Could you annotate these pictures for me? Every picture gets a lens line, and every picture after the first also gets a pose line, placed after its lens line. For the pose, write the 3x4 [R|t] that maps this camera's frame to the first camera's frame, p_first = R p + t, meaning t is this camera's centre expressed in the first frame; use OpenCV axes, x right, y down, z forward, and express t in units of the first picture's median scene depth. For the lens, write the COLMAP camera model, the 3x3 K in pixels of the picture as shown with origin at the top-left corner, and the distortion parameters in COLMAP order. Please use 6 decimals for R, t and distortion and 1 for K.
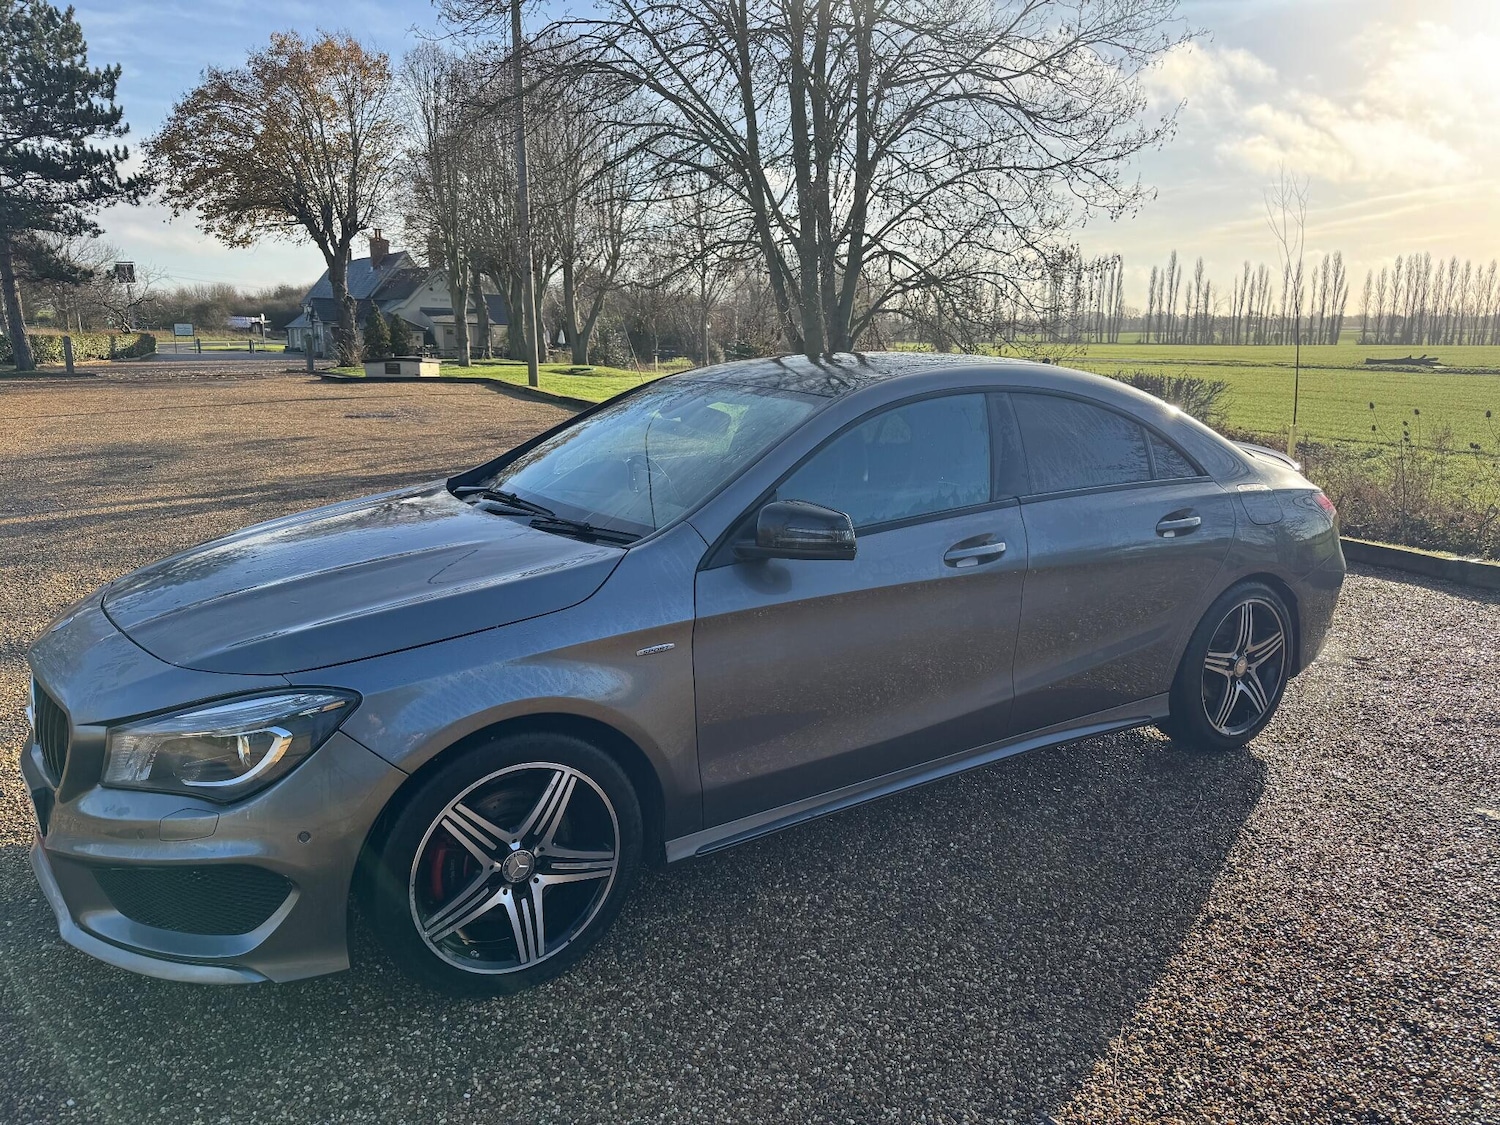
lens RADIAL K [[1055.8, 0, 742.5], [0, 1055.8, 574.0], [0, 0, 1]] dist [0.032897, -0.040997]
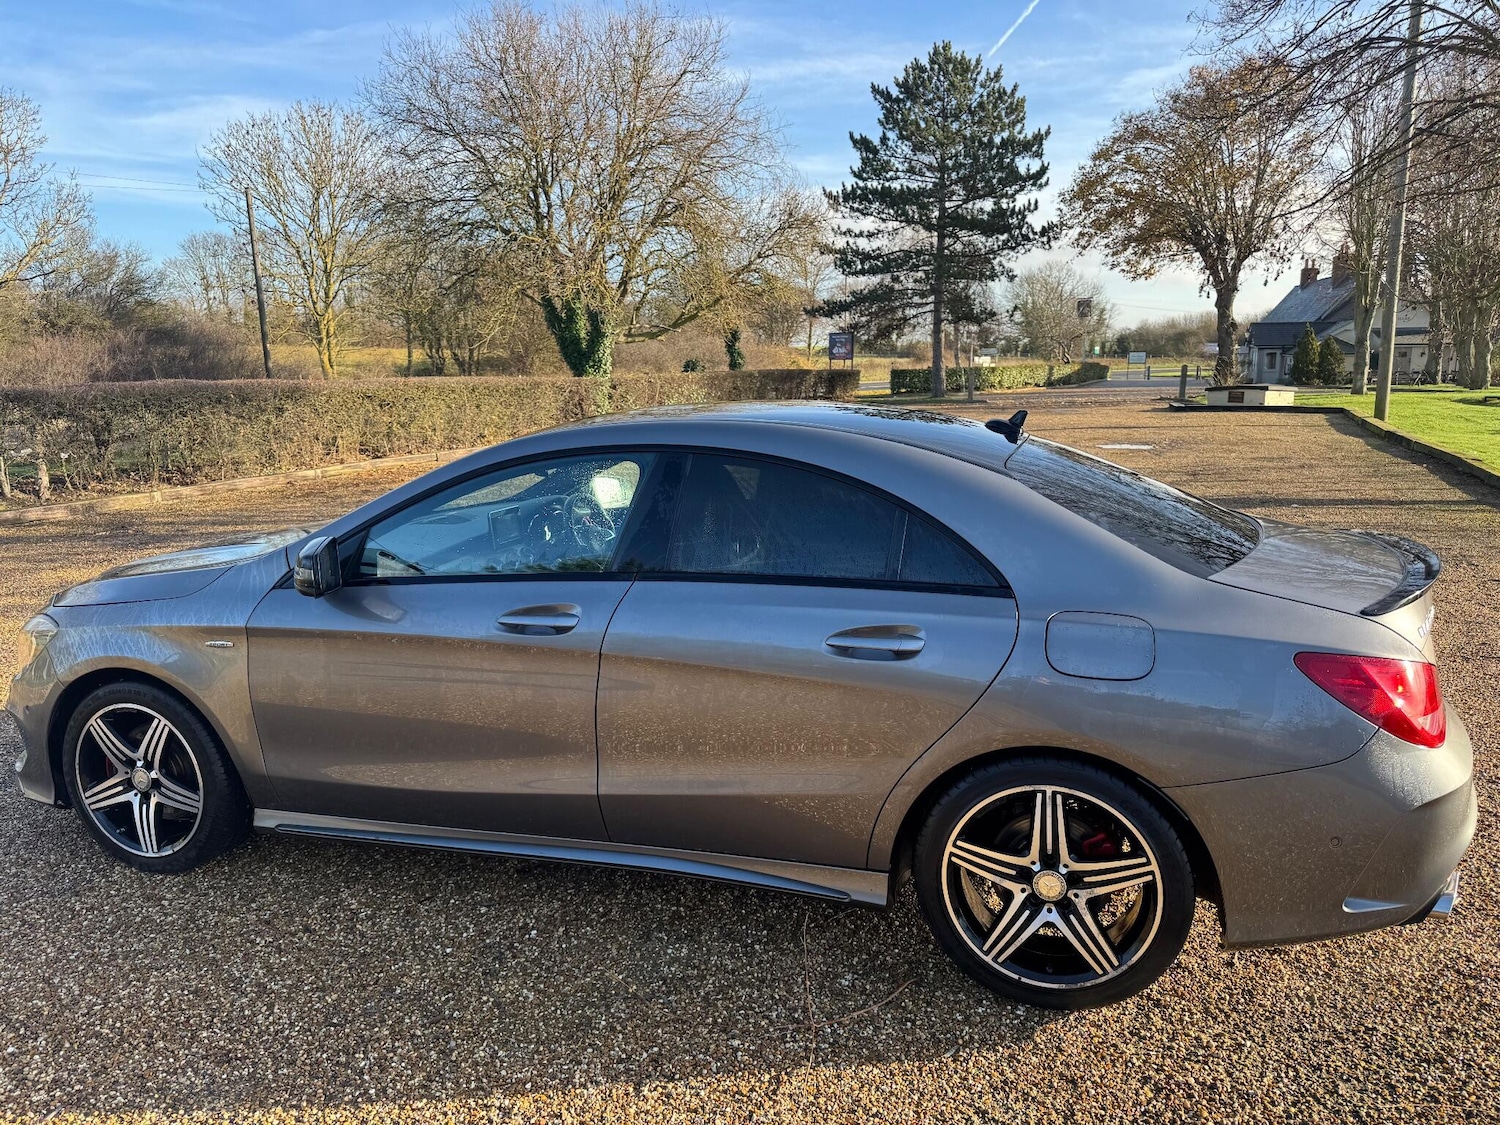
lens RADIAL K [[1055.8, 0, 735.4], [0, 1055.8, 573.7], [0, 0, 1]] dist [0.032897, -0.040997]
pose [[0.647889, 0.132131, -0.750188, 0.190474], [-0.149784, 0.987712, 0.044607, -0.024110], [0.746863, 0.083466, 0.659719, 0.096495]]
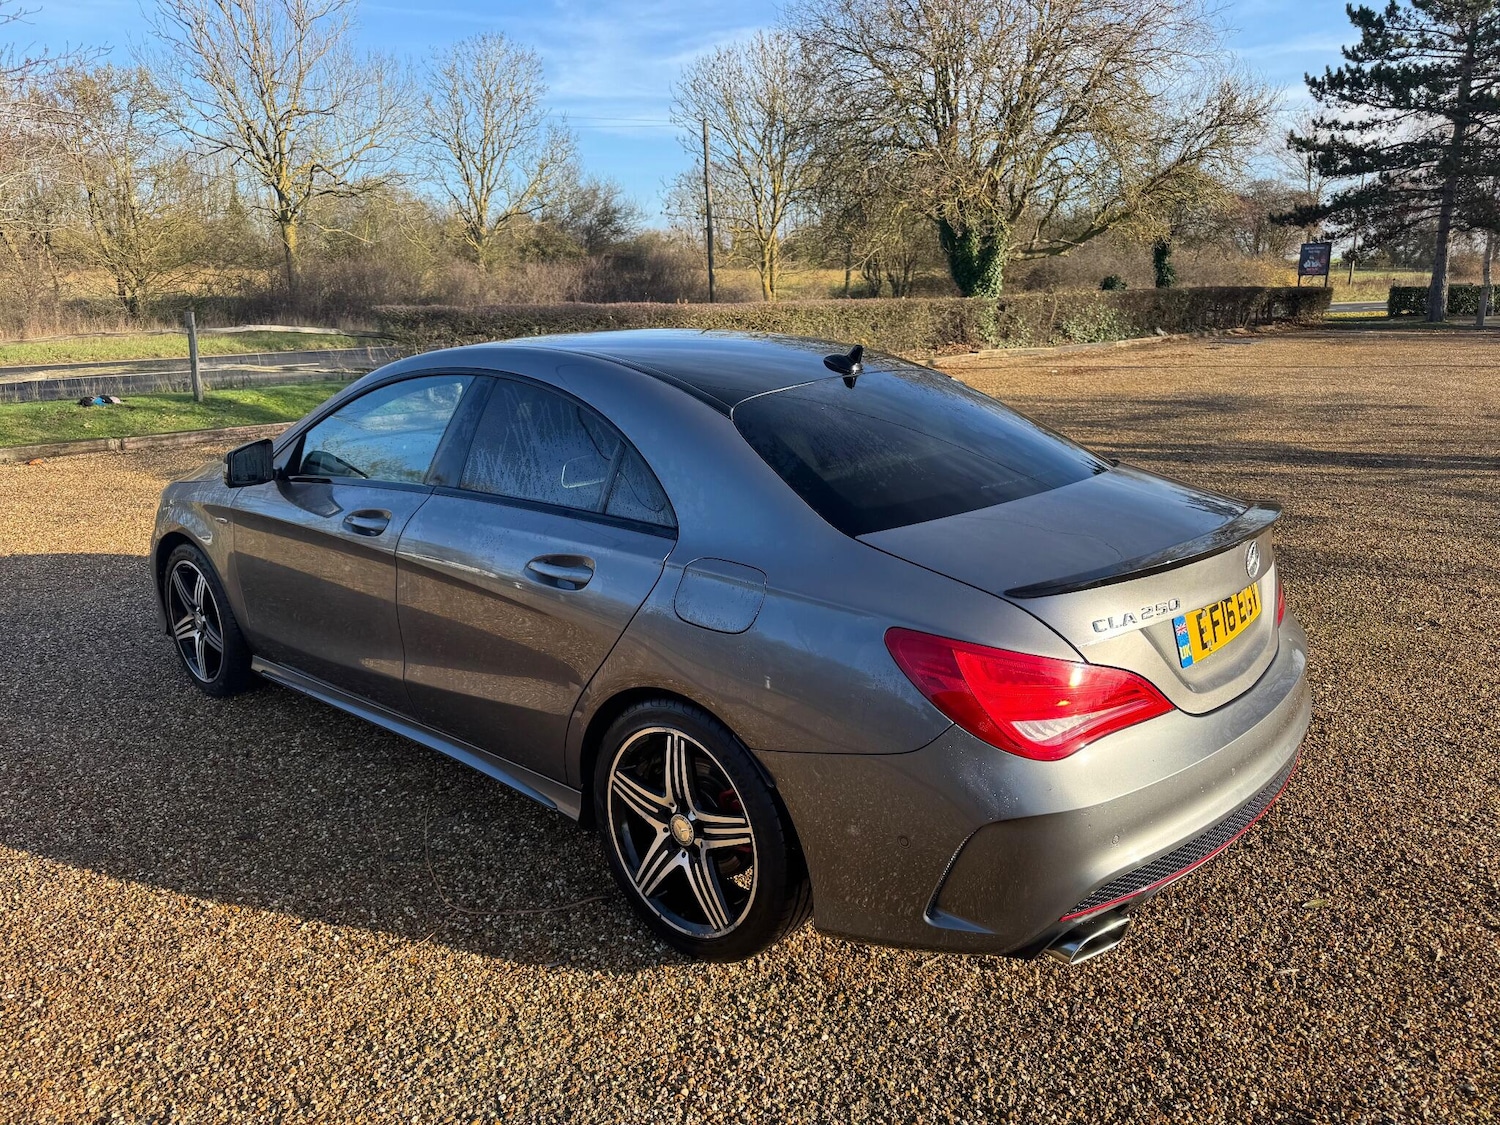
lens RADIAL K [[1055.8, 0, 735.6], [0, 1055.8, 571.2], [0, 0, 1]] dist [0.032897, -0.040997]
pose [[0.273224, 0.234153, -0.933017, 0.245018], [-0.193581, 0.963464, 0.185106, -0.044554], [0.942271, 0.130039, 0.308569, 0.191412]]
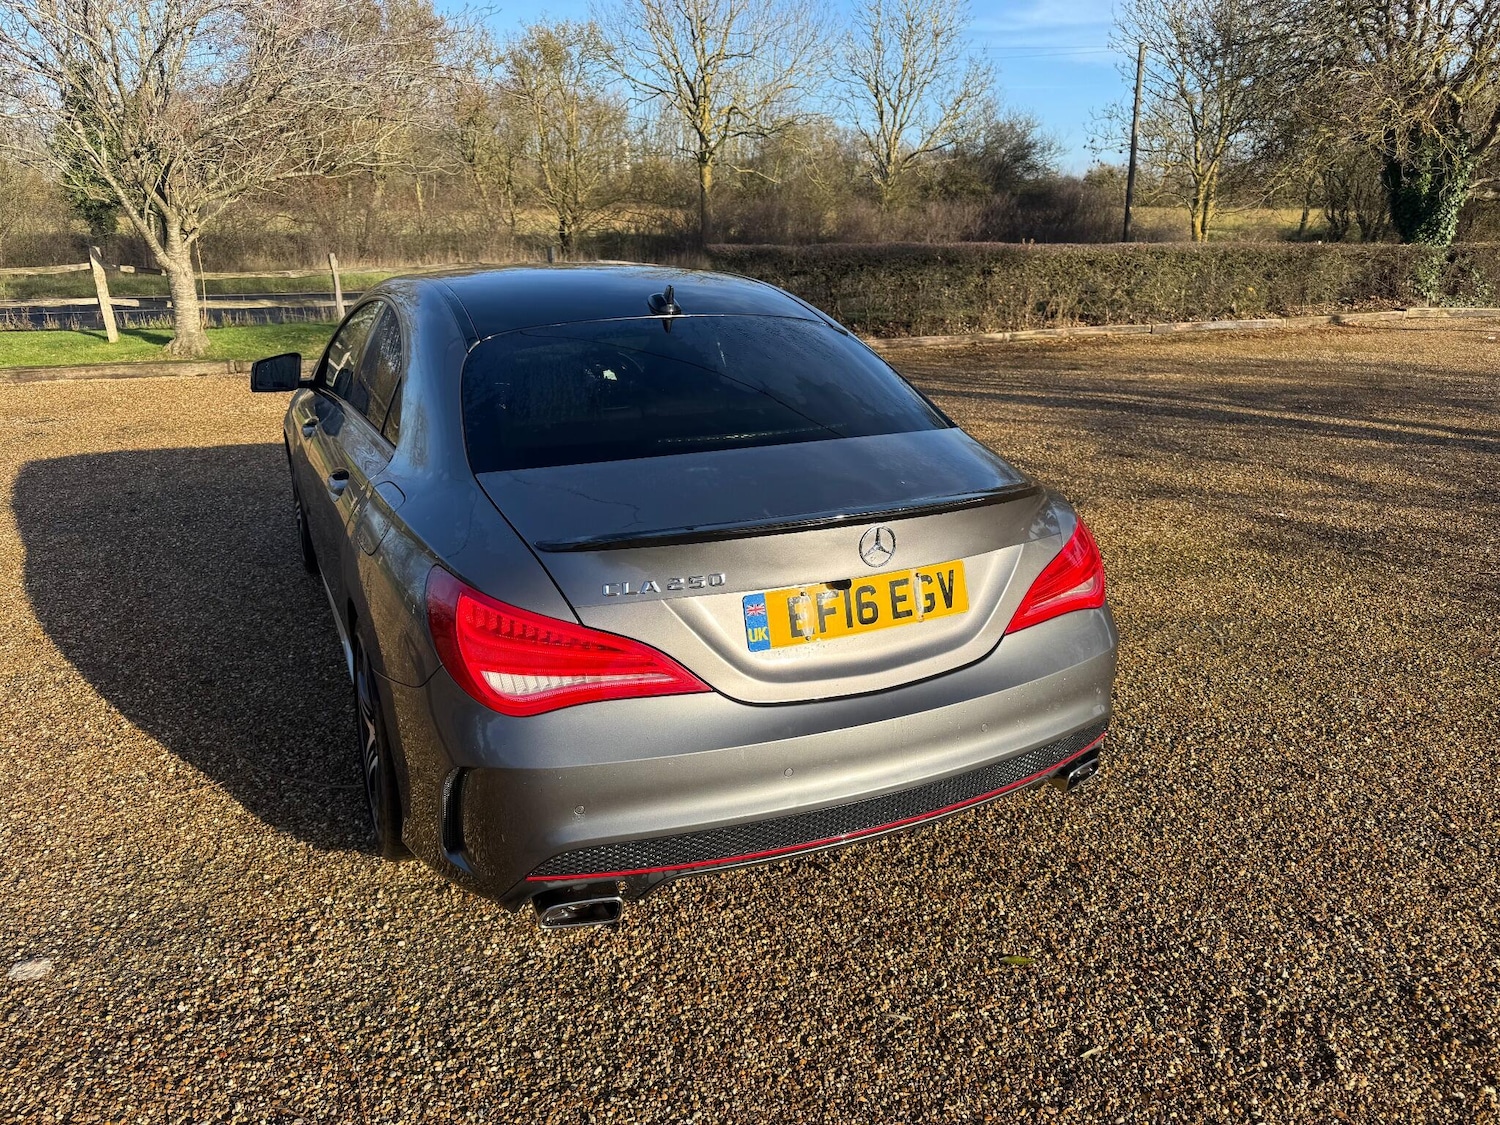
lens RADIAL K [[1055.8, 0, 730.6], [0, 1055.8, 568.1], [0, 0, 1]] dist [0.032897, -0.040997]
pose [[-0.124624, 0.289962, -0.948889, 0.251044], [-0.216432, 0.925371, 0.311201, -0.065362], [0.968311, 0.244153, -0.052566, 0.290566]]
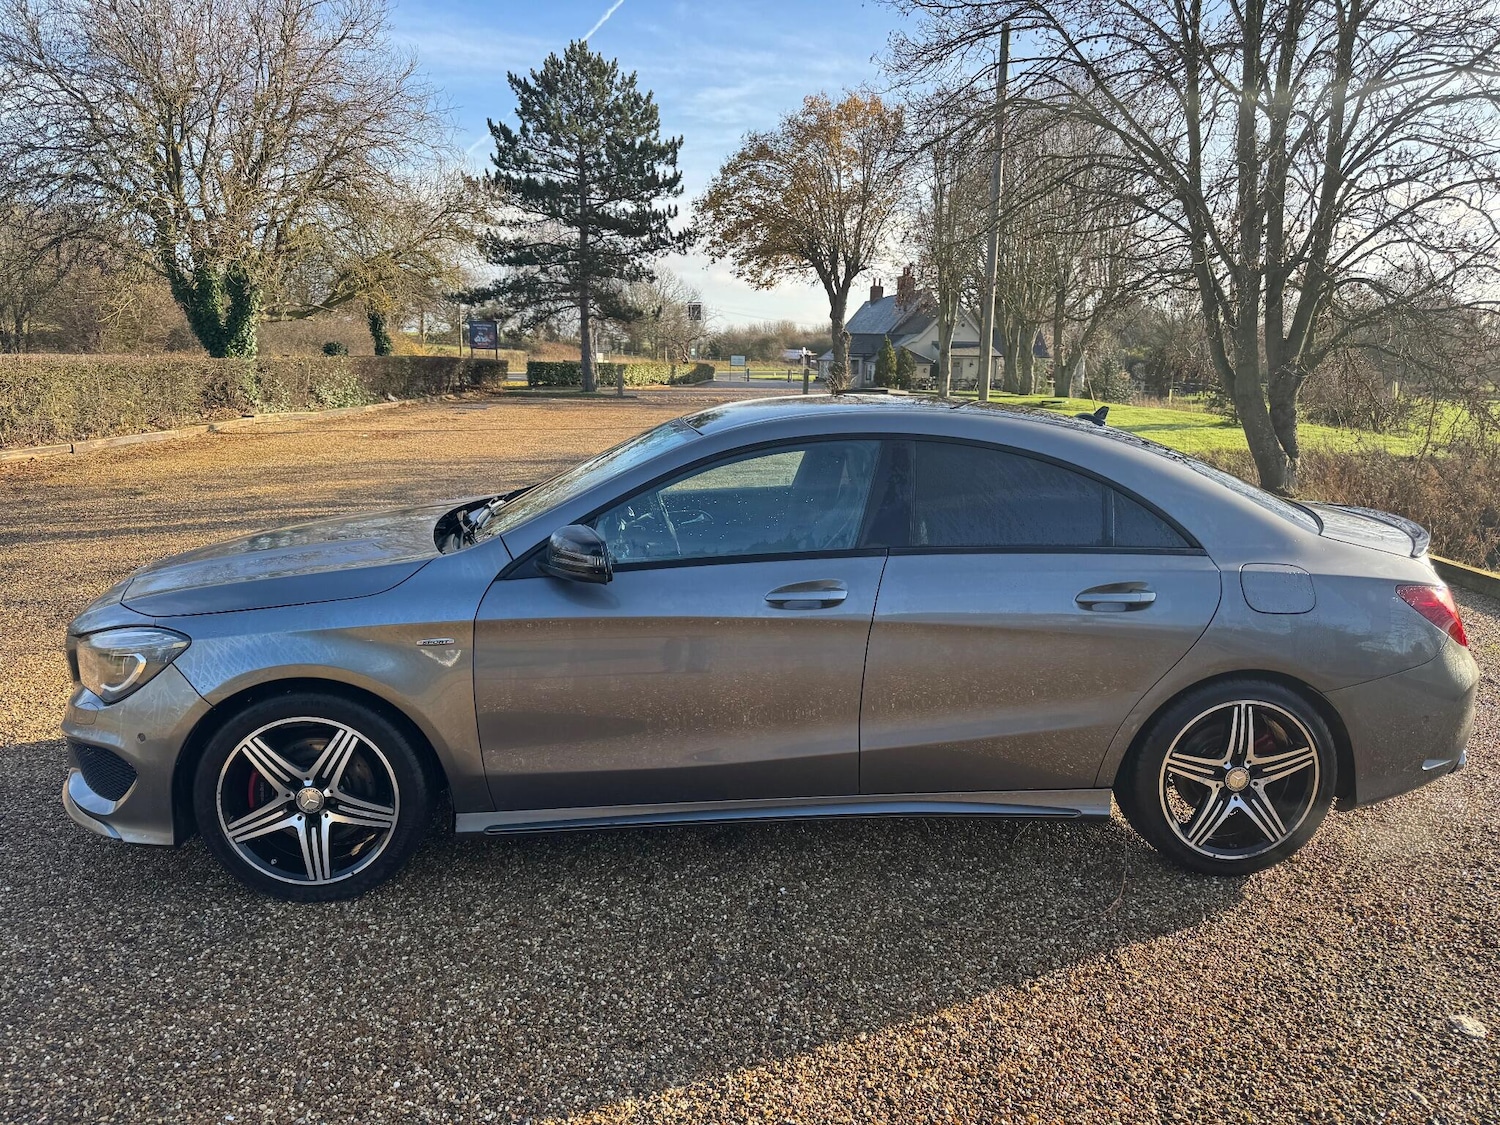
lens RADIAL K [[1055.8, 0, 751.6], [0, 1055.8, 571.8], [0, 0, 1]] dist [0.032897, -0.040997]
pose [[0.887061, 0.102477, -0.450135, 0.115424], [-0.116635, 0.993168, -0.003746, -0.006475], [0.446676, 0.055824, 0.892952, 0.016620]]
